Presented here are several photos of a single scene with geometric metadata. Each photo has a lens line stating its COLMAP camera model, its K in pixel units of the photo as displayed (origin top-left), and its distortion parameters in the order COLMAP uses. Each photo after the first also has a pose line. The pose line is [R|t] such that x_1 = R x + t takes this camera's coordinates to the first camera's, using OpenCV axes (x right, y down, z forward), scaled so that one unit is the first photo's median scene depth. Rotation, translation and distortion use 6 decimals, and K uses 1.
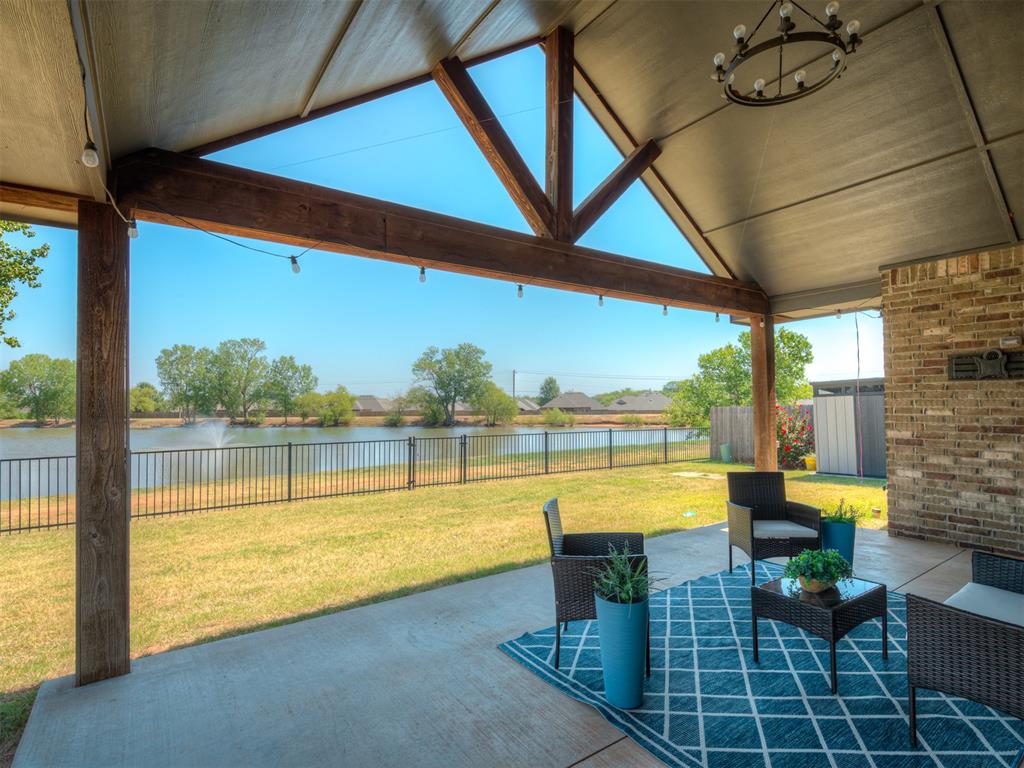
lens RADIAL K [[530.3, 0, 510.5], [0, 530.3, 384.5], [0, 0, 1]] dist [0.002475, -0.004601]
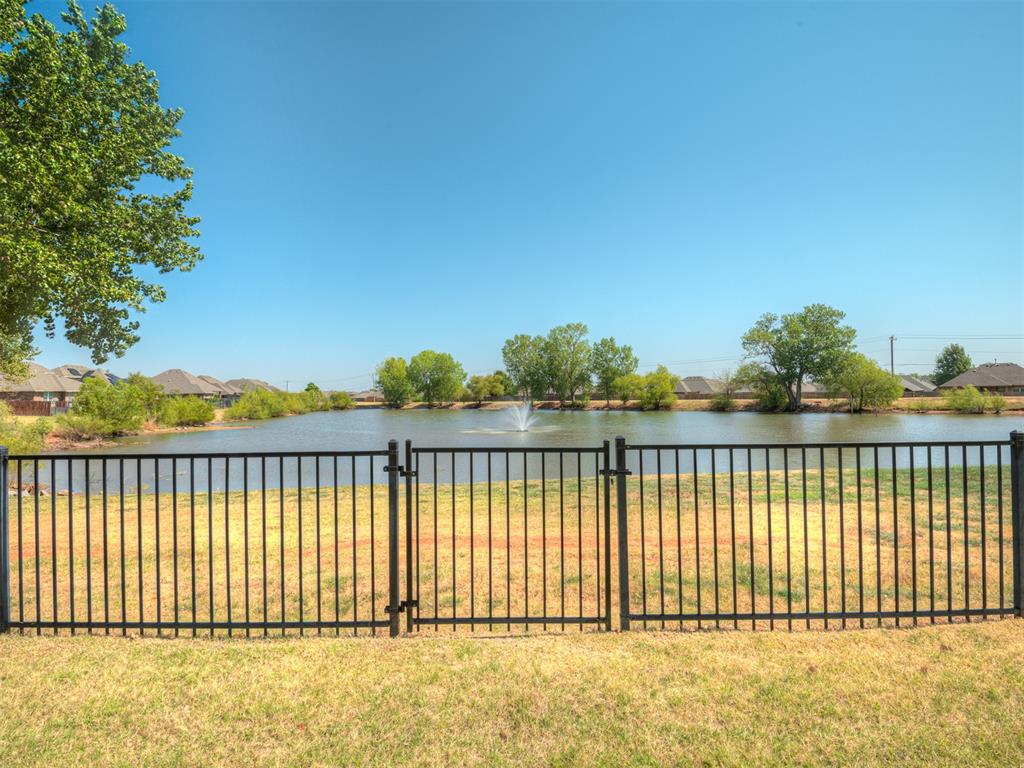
lens RADIAL K [[530.3, 0, 518.6], [0, 530.3, 379.3], [0, 0, 1]] dist [0.002475, -0.004601]
pose [[0.820132, -0.022677, -0.571725, 0.001501], [0.033759, 0.999391, 0.008787, 0.009290], [0.571178, -0.026507, 0.820398, 0.112997]]
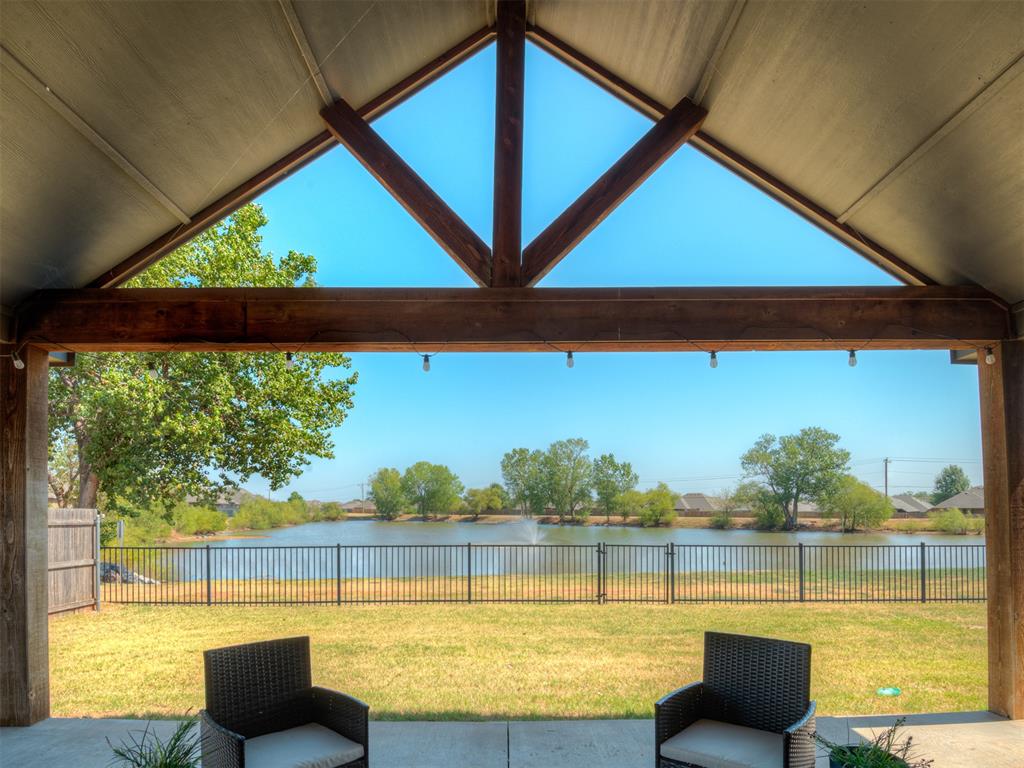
lens RADIAL K [[573.5, 0, 498.2], [0, 573.5, 483.1], [0, 0, 1]] dist [-0.011636, -0.012708]
pose [[0.813703, -0.016589, -0.581045, 0.030964], [0.018013, 0.999832, -0.003320, 0.000272], [0.581002, -0.007765, 0.813865, 0.019698]]
